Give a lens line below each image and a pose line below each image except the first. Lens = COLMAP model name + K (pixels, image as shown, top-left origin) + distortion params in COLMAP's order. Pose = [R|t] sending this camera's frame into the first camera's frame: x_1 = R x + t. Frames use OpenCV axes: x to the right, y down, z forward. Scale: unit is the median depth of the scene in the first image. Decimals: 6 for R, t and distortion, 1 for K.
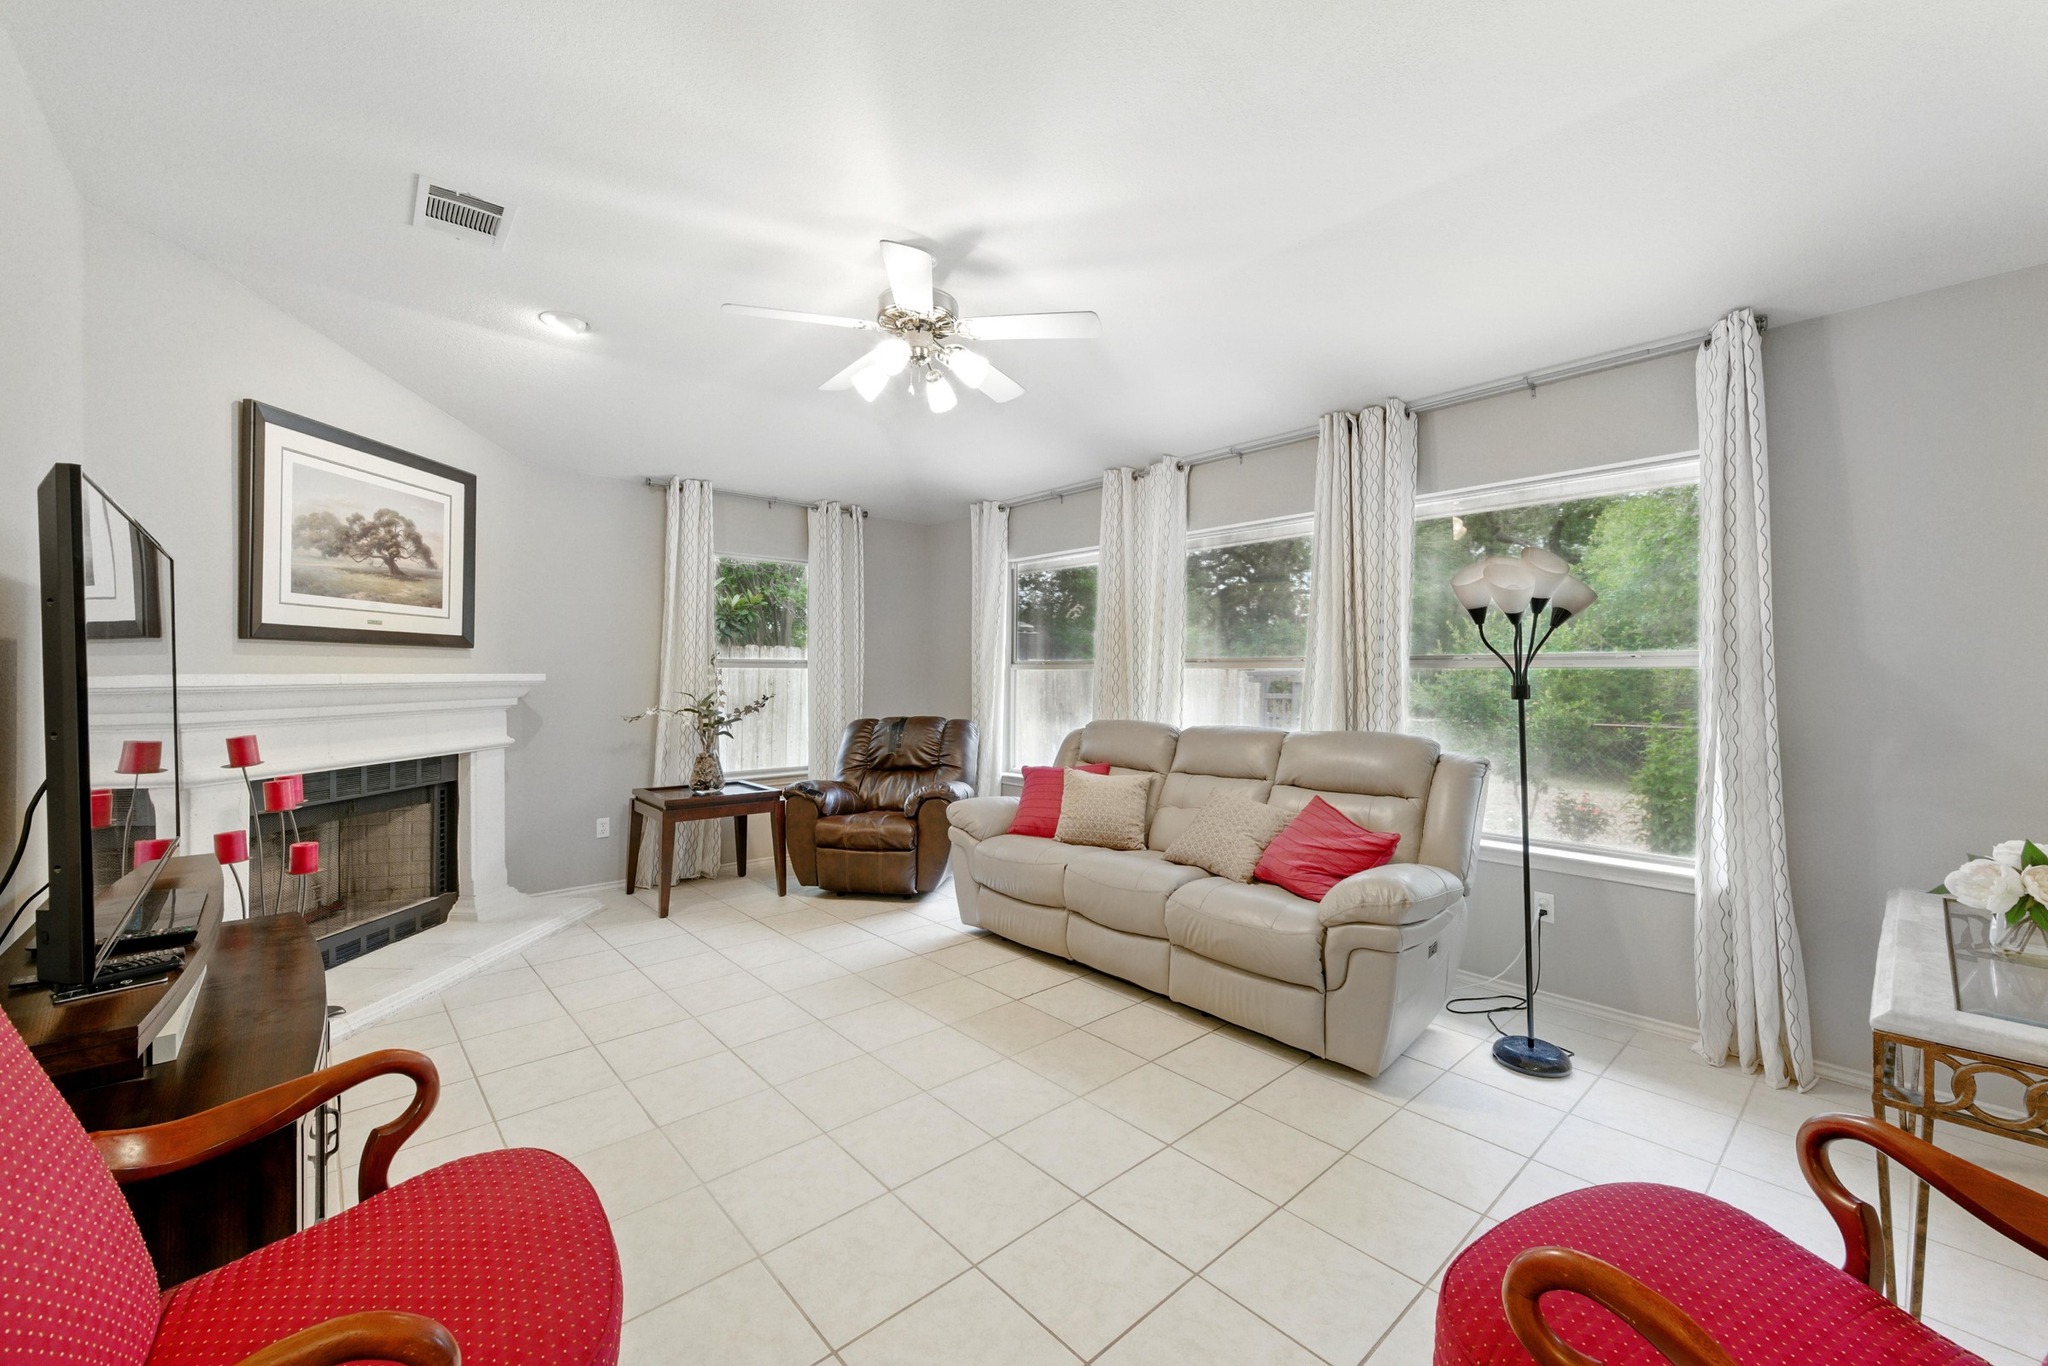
lens RADIAL K [[810.6, 0, 1021.6], [0, 810.6, 700.5], [0, 0, 1]] dist [0.004381, -0.000450]
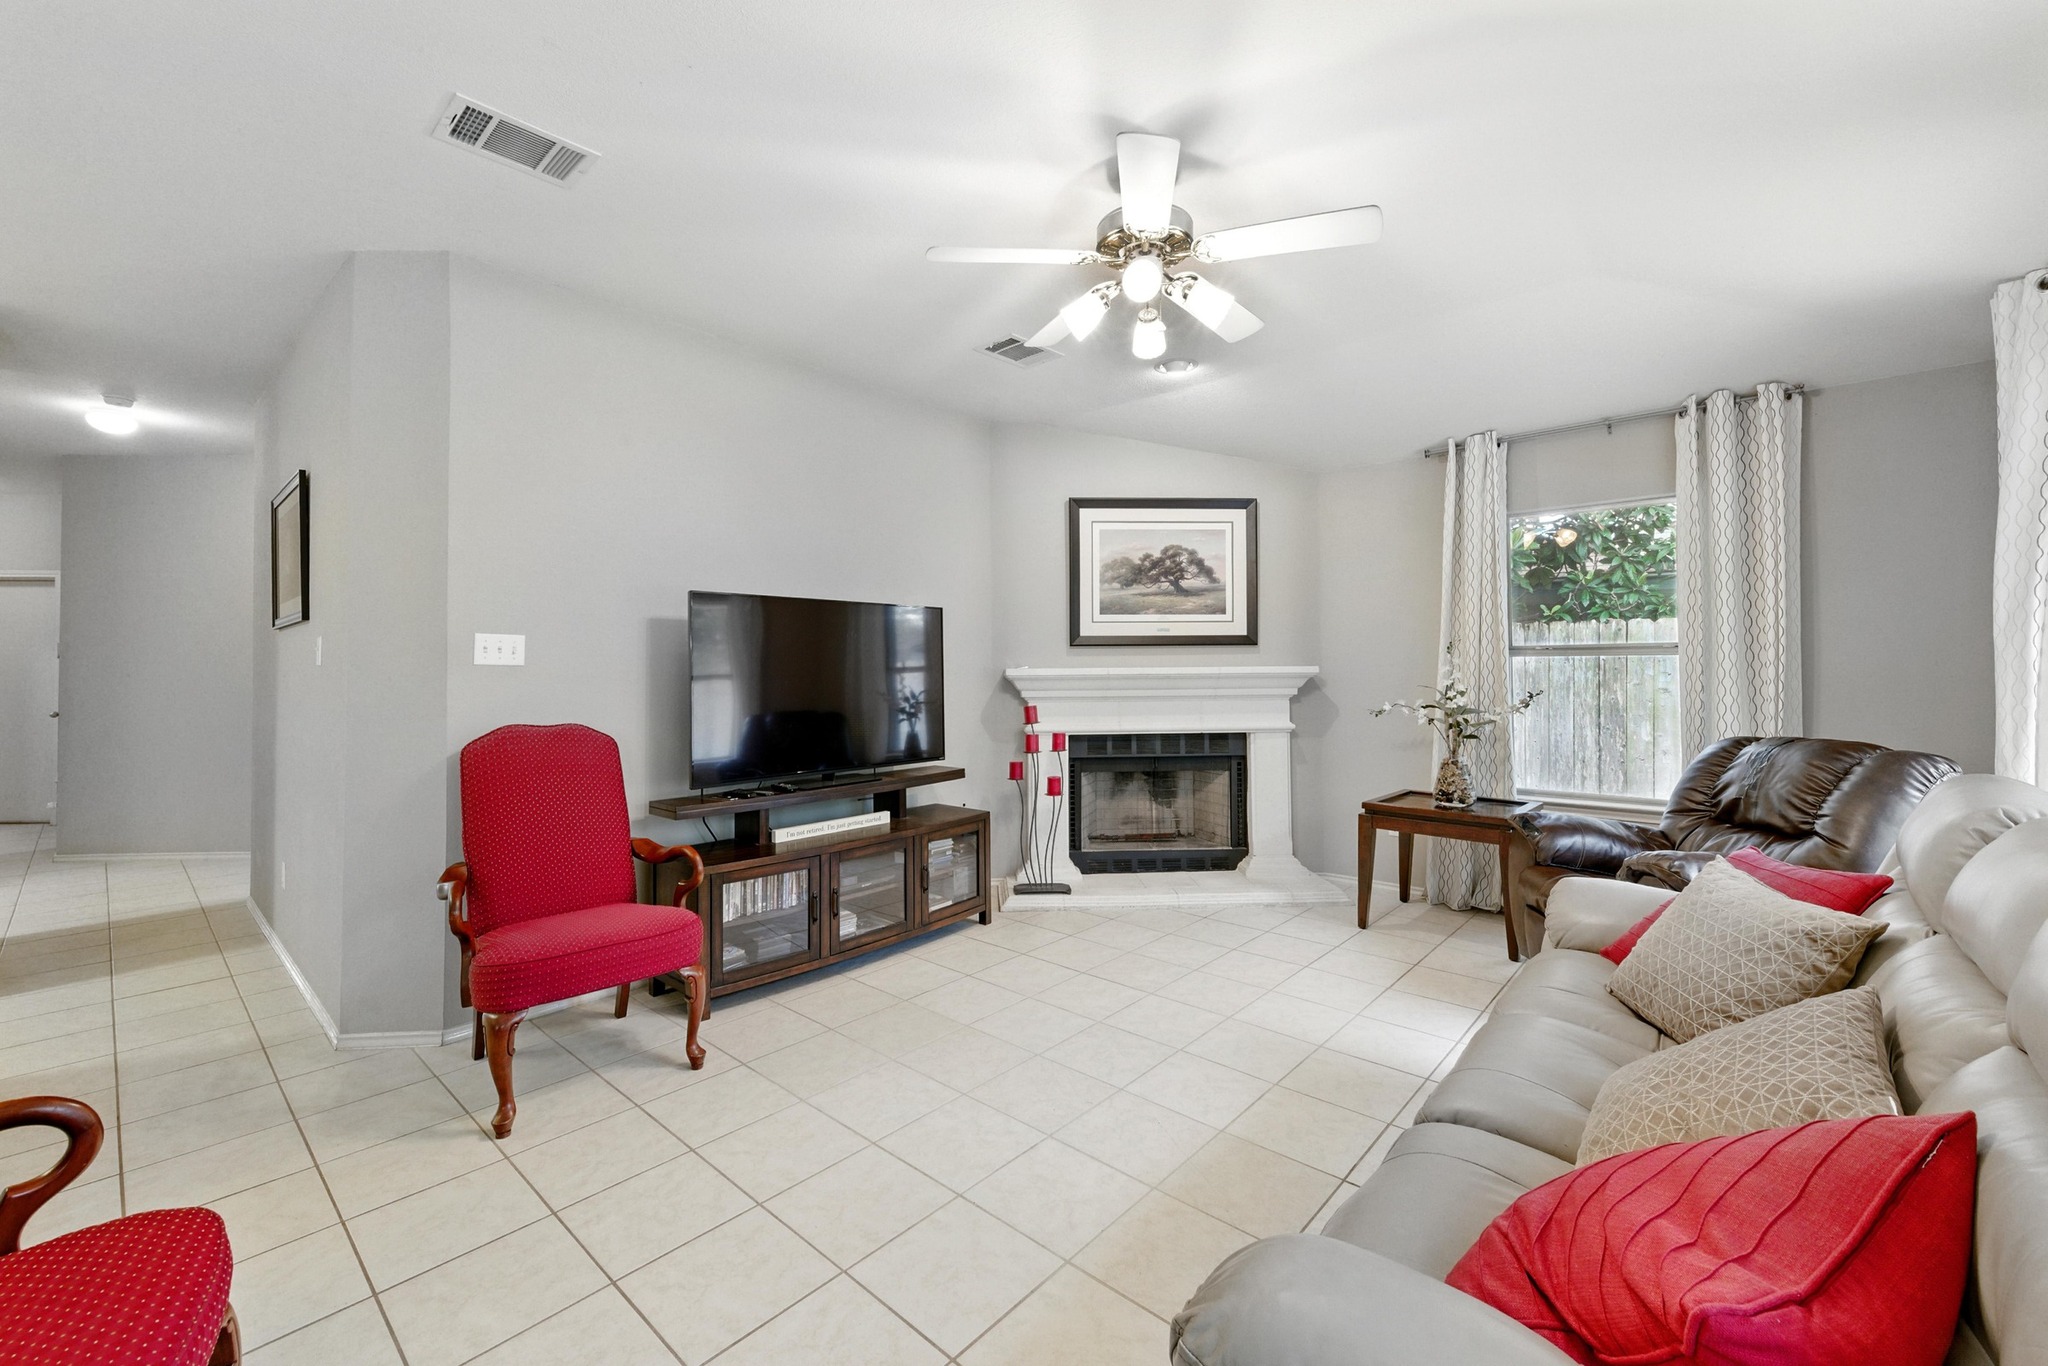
lens RADIAL K [[810.6, 0, 1024.1], [0, 810.6, 670.7], [0, 0, 1]] dist [0.004381, -0.000450]
pose [[0.101370, -0.001397, -0.994848, 0.481177], [-0.024926, 0.999682, -0.003944, -0.014091], [0.994536, 0.025198, 0.101303, 0.560857]]
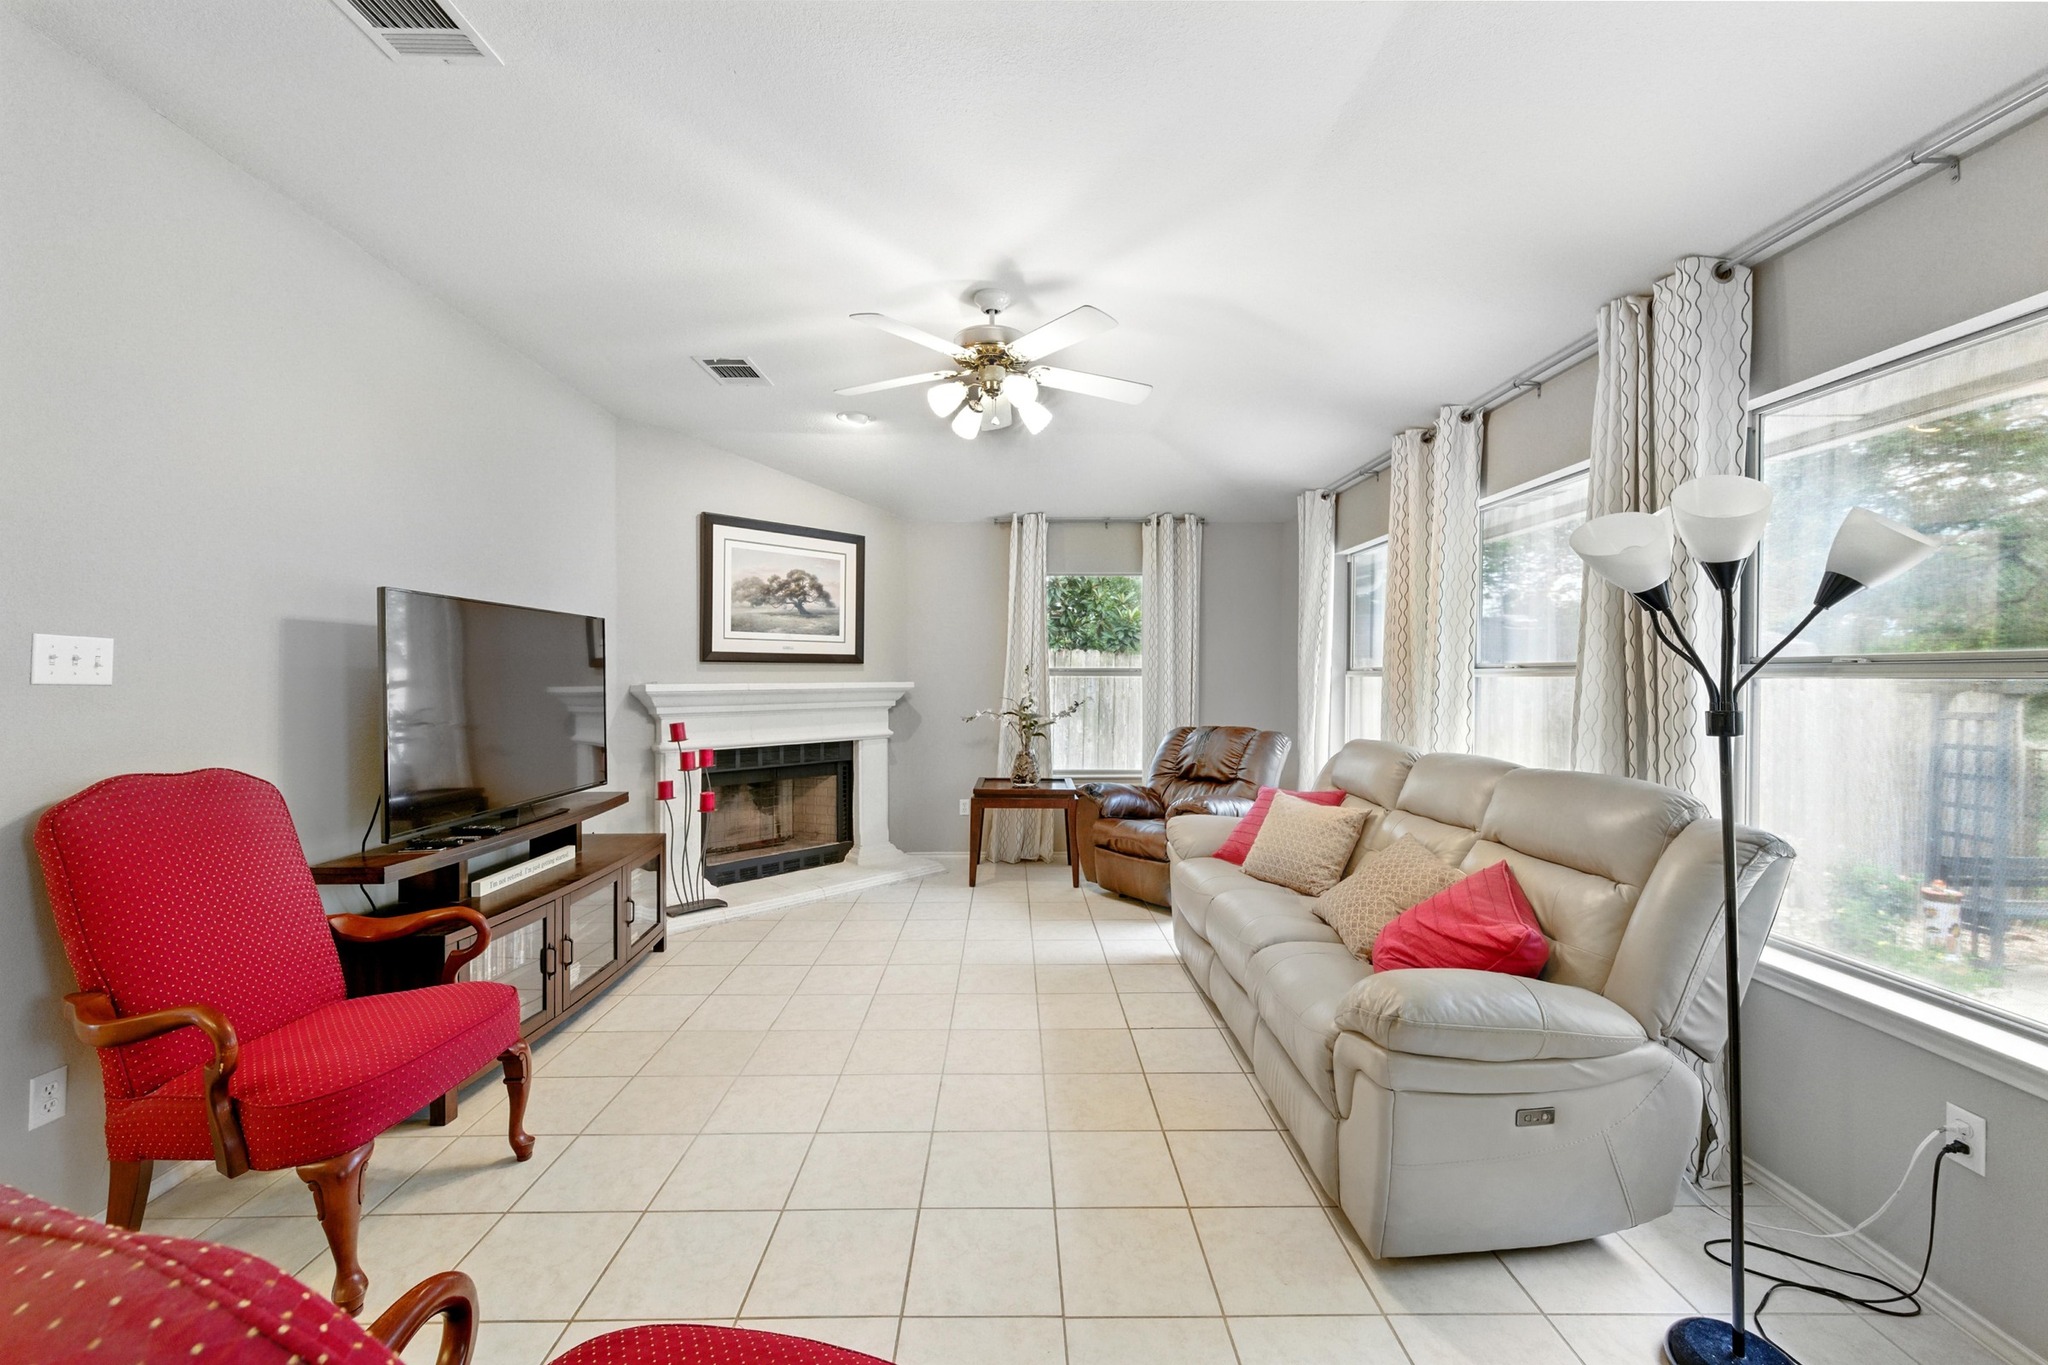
lens RADIAL K [[810.6, 0, 1013.6], [0, 810.6, 691.8], [0, 0, 1]] dist [0.004381, -0.000450]
pose [[0.752049, 0.010516, -0.659024, 0.418703], [-0.019532, 0.999789, -0.006336, -0.013756], [0.658818, 0.017637, 0.752095, 0.153568]]
